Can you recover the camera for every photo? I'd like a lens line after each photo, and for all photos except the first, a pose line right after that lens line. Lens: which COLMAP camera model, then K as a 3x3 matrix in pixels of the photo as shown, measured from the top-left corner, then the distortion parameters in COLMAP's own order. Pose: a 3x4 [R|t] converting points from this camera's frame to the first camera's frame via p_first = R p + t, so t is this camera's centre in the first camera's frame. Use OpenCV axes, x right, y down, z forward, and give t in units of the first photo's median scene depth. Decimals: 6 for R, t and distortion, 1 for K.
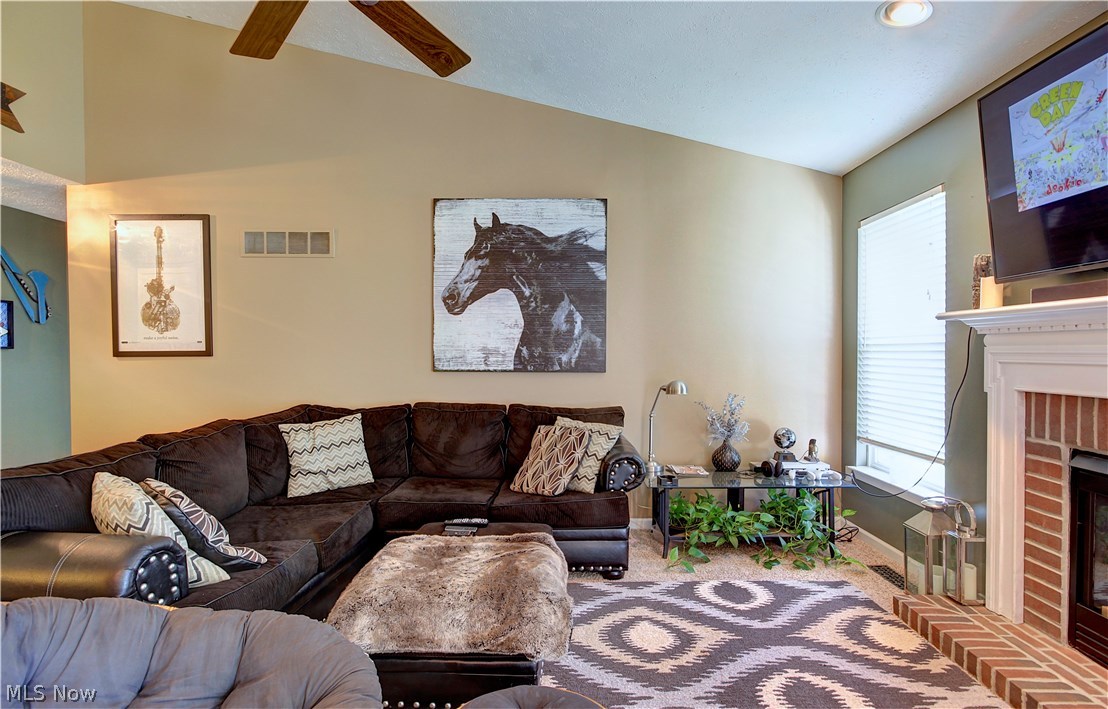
lens RADIAL K [[556.8, 0, 552.0], [0, 556.8, 357.0], [0, 0, 1]] dist [0.003341, 0.000877]
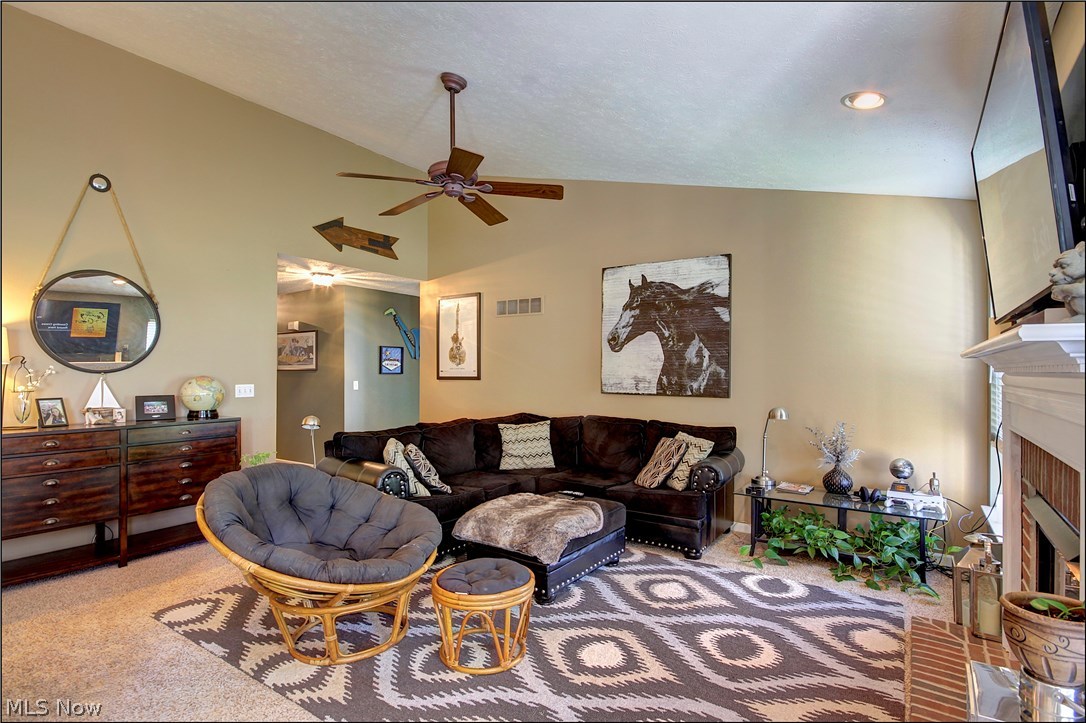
lens RADIAL K [[526.7, 0, 538.6], [0, 526.7, 366.9], [0, 0, 1]] dist [0.000442, 0.001327]
pose [[0.826078, -0.000545, -0.563556, 0.431757], [-0.012357, 0.999742, -0.019081, -0.014104], [0.563420, 0.022726, 0.825858, -0.179611]]
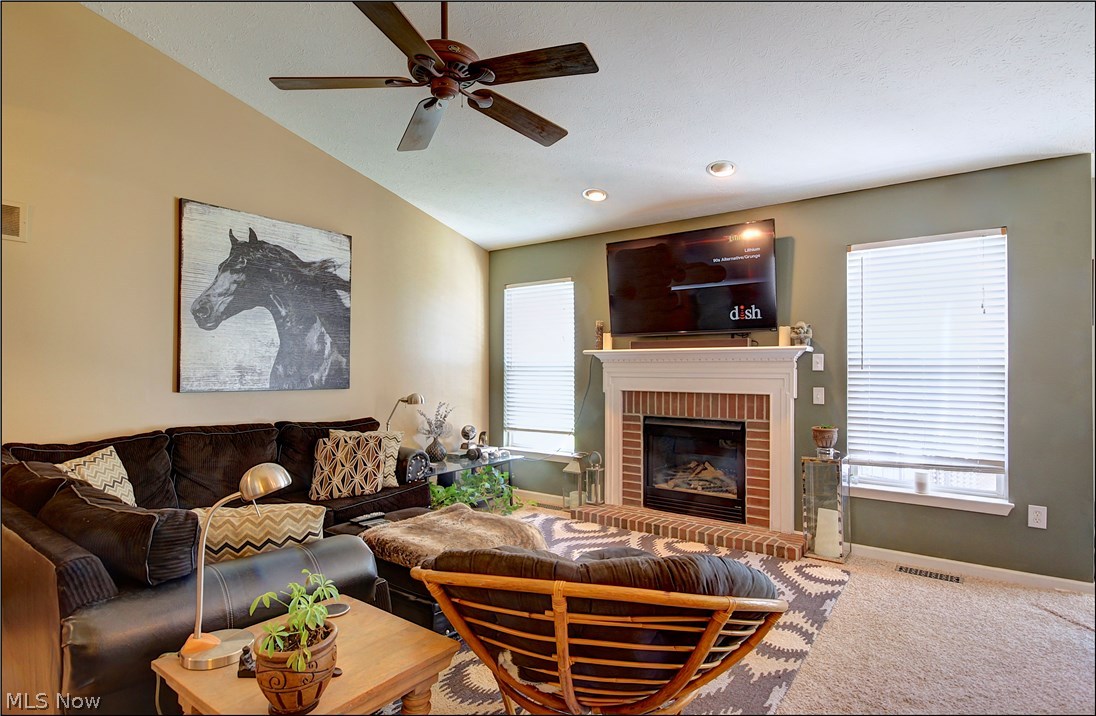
lens RADIAL K [[597.7, 0, 545.6], [0, 597.7, 356.0], [0, 0, 1]] dist [0.021650, 0.000018]
pose [[0.583383, 0.021350, 0.811916, -0.716761], [0.002834, 0.999595, -0.028321, -0.003414], [-0.812192, 0.018823, 0.583086, -0.033712]]
